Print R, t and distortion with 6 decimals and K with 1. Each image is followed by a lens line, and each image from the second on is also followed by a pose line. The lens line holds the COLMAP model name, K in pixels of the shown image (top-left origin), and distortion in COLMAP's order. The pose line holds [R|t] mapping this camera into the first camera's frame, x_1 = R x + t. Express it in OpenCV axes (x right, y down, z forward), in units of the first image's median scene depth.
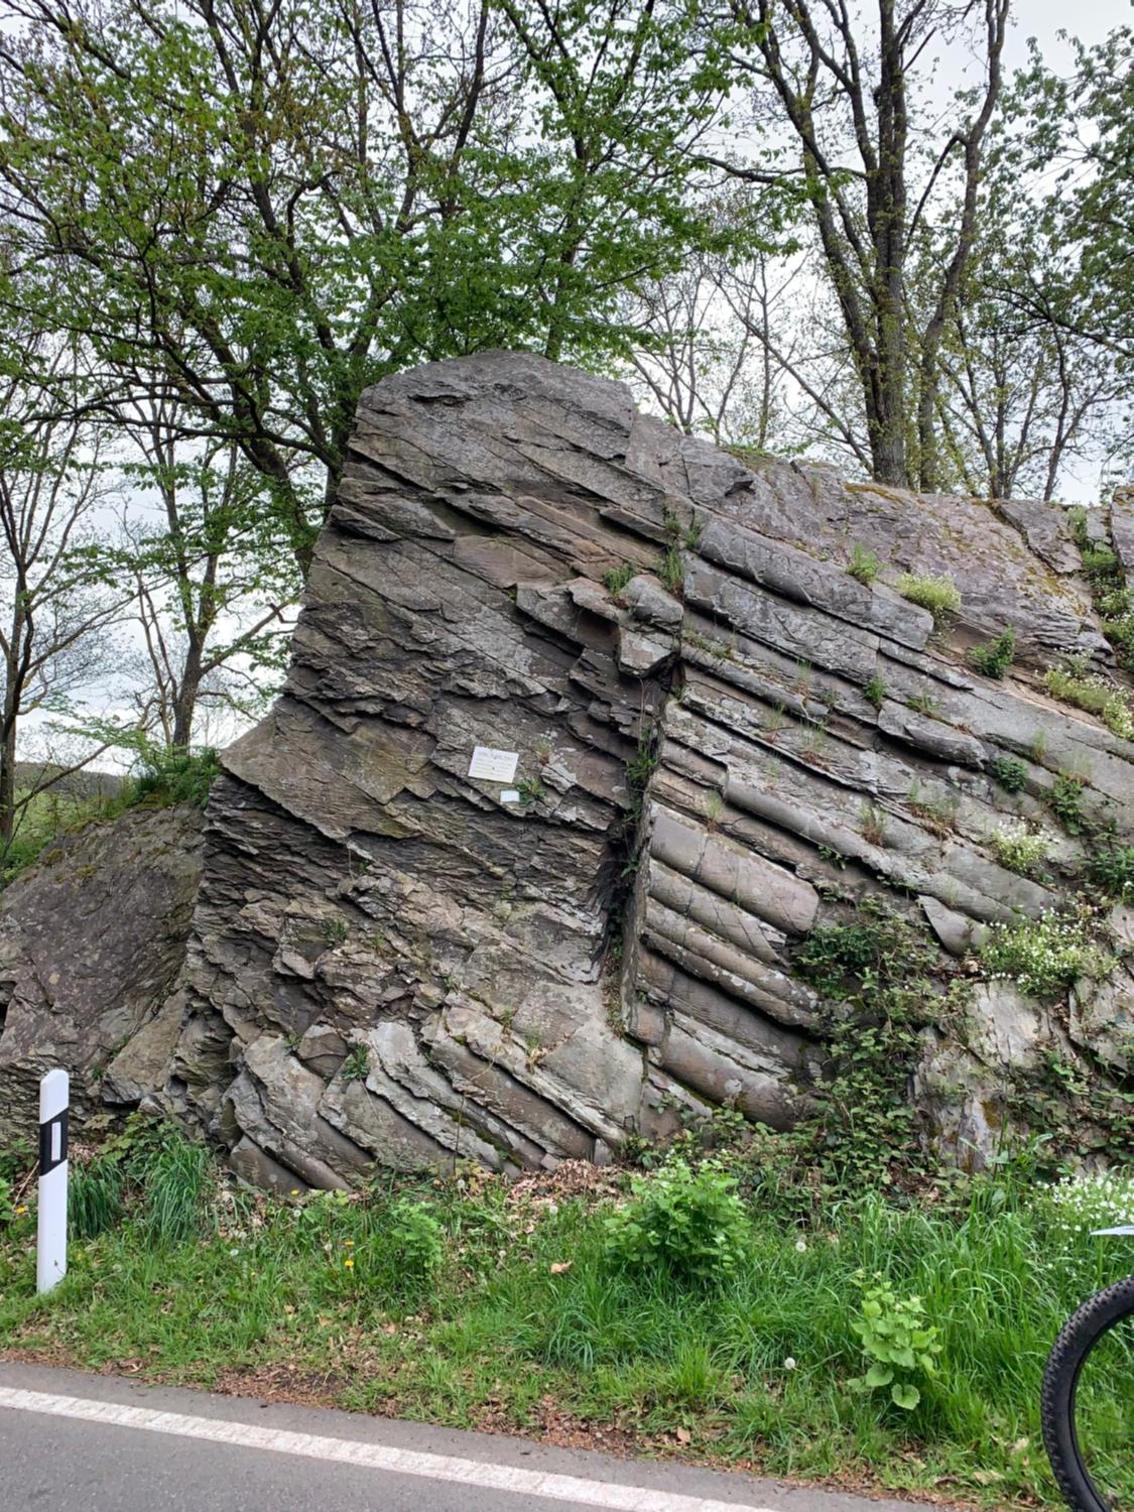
lens RADIAL K [[1365.6, 0, 567.0], [0, 1365.6, 756.0], [0, 0, 1]] dist [0.126589, -0.264802]
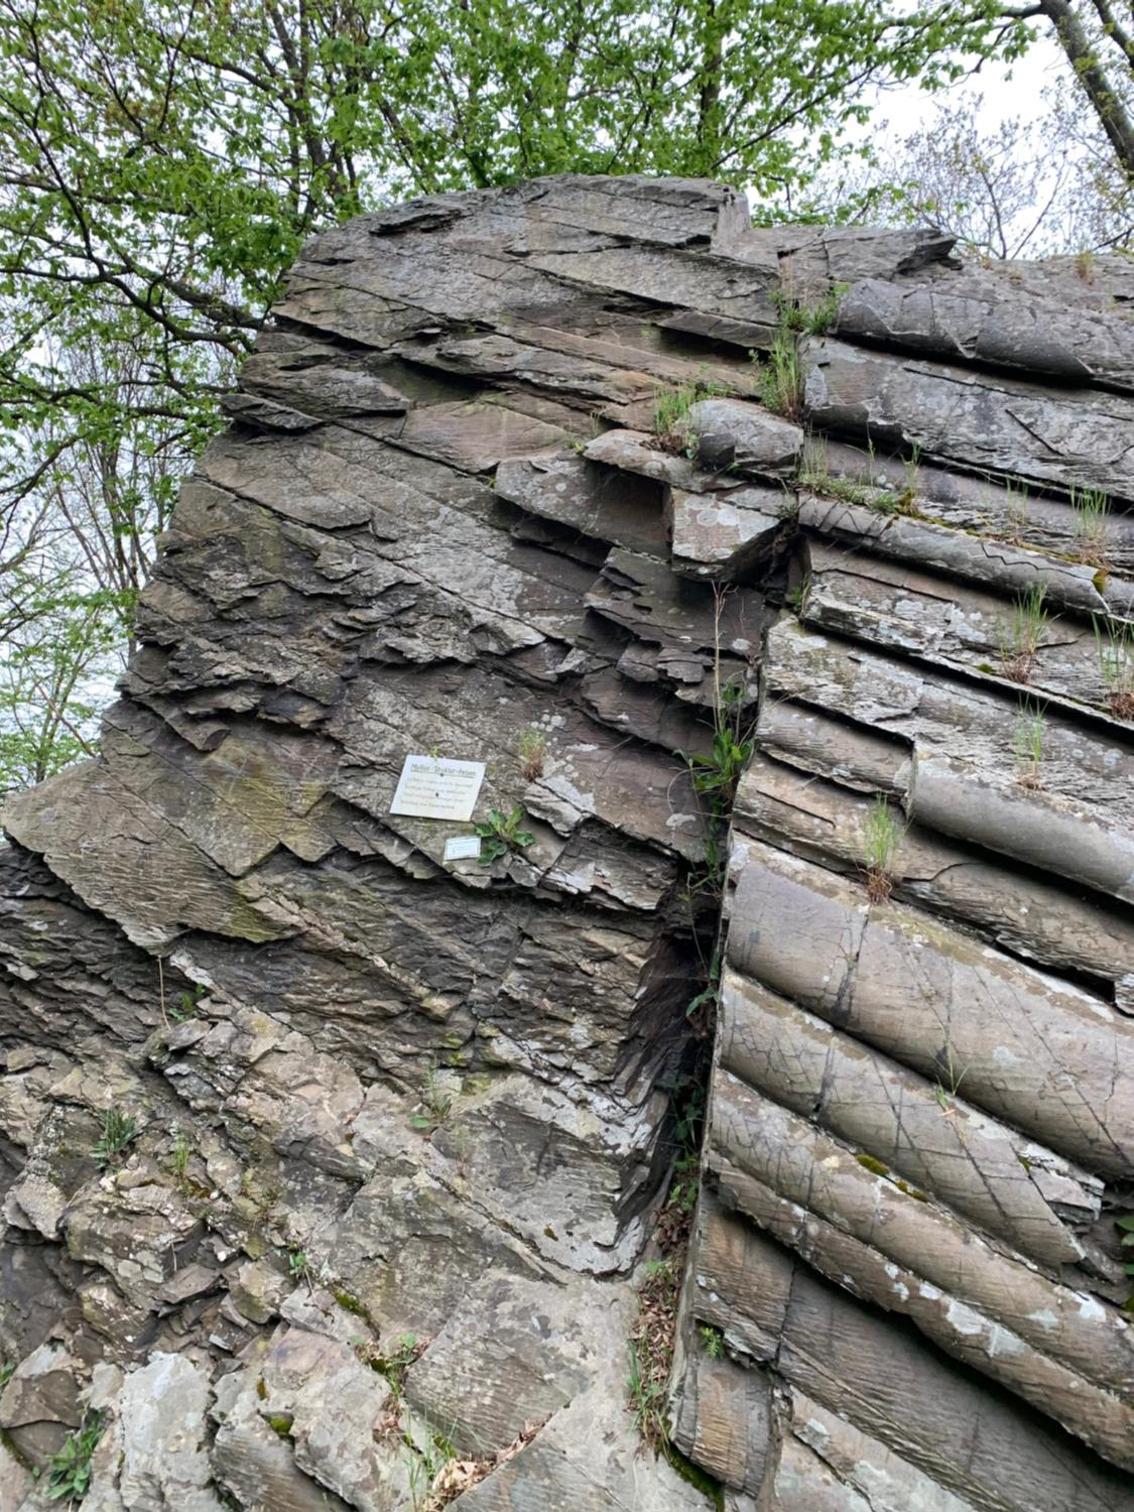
lens RADIAL K [[1152.4, 0, 568.1], [0, 1152.4, 746.3], [0, 0, 1]] dist [0.055510, -0.120361]
pose [[0.961371, -0.075275, -0.264763, 0.106066], [0.042799, 0.991060, -0.126362, 0.047180], [0.271908, 0.110149, 0.955998, 0.614188]]
